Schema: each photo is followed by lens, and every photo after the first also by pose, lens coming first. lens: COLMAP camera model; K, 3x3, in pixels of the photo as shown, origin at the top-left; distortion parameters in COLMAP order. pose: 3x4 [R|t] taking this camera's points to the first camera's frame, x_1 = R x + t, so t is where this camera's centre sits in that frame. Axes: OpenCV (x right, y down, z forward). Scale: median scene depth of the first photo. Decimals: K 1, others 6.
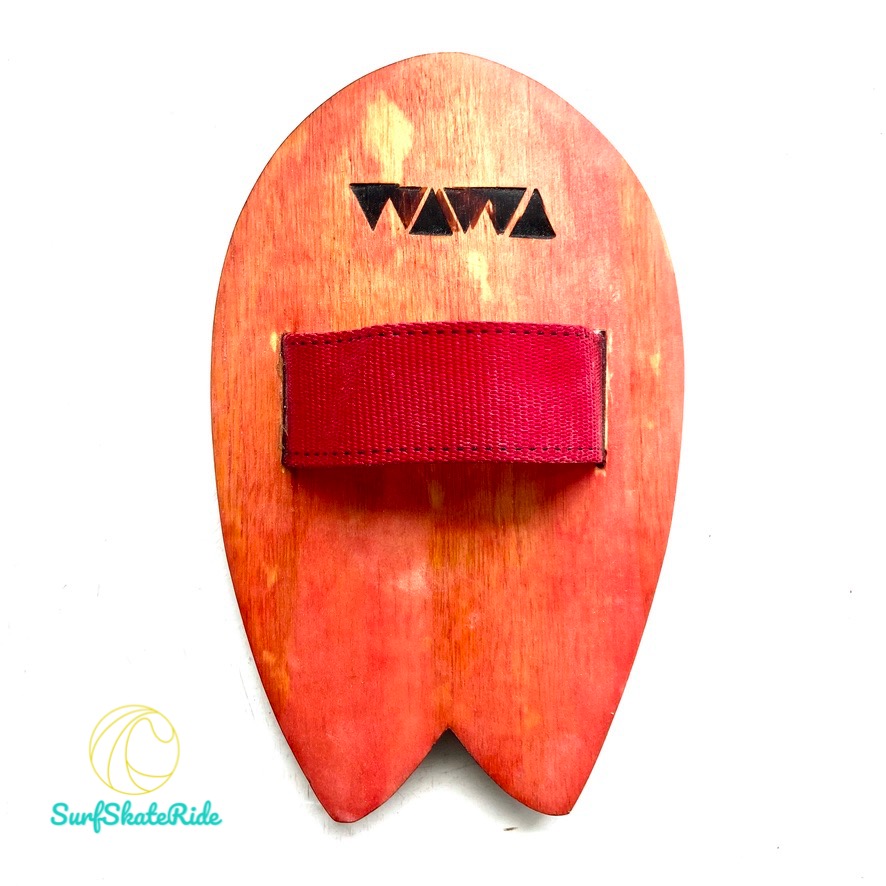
lens RADIAL K [[1087.5, 0, 443.0], [0, 1087.5, 443.0], [0, 0, 1]] dist [-0.013605, 0.732782]
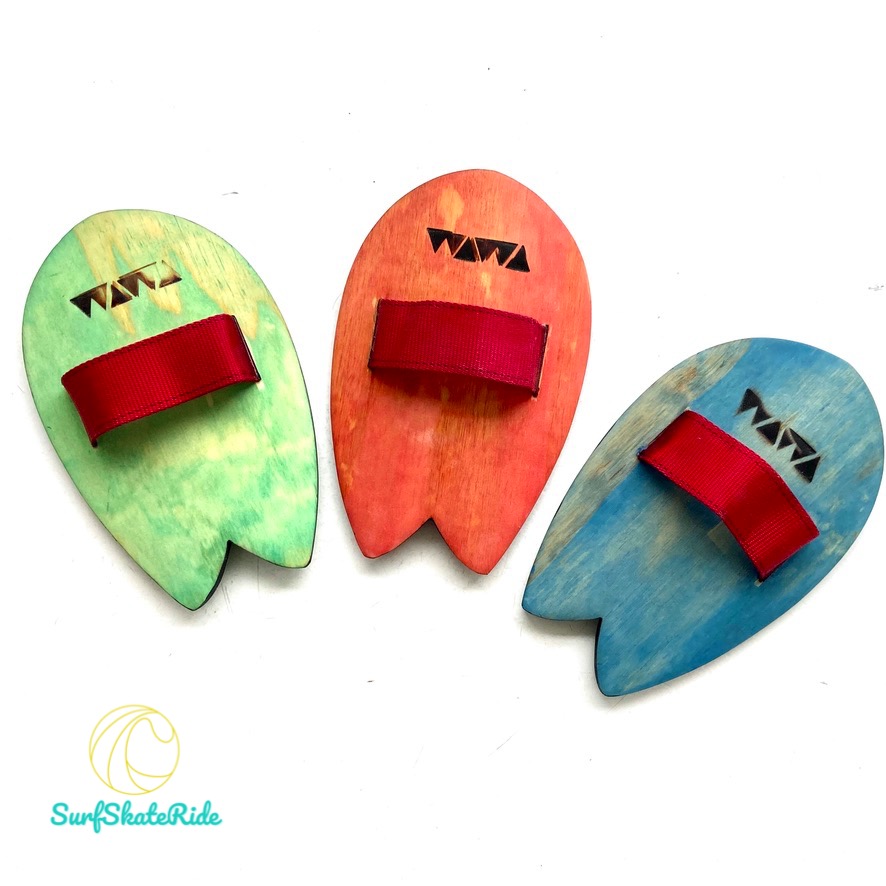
lens RADIAL K [[1087.5, 0, 443.0], [0, 1087.5, 443.0], [0, 0, 1]] dist [-0.013605, 0.732782]
pose [[0.985741, 0.162263, -0.044562, 0.088114], [-0.163924, 0.985795, -0.036557, 0.199808], [0.037997, 0.043340, 0.998338, -0.889595]]
